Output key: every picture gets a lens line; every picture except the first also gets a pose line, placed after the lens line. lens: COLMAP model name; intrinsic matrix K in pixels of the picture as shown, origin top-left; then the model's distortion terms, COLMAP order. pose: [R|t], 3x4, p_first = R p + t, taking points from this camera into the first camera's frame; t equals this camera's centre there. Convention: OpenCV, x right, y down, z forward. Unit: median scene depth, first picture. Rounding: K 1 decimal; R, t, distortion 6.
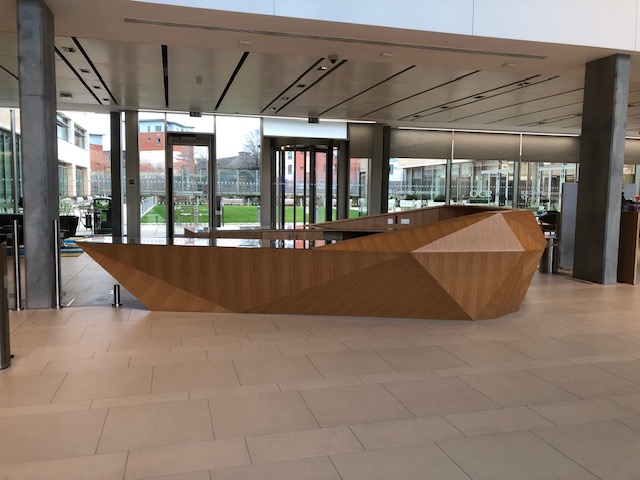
lens RADIAL K [[527.0, 0, 320.0], [0, 527.0, 240.0], [0, 0, 1]] dist [0.005576, 0.002022]
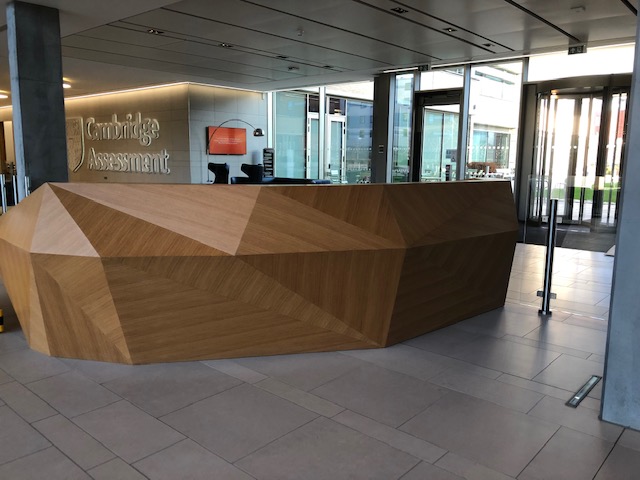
lens RADIAL K [[533.7, 0, 320.0], [0, 533.7, 240.0], [0, 0, 1]] dist [0.004506, -0.003448]
pose [[0.545972, 0.122971, -0.828730, 0.391212], [-0.071273, 0.992401, 0.100302, -0.034046], [0.834766, 0.004303, 0.550587, 0.359799]]
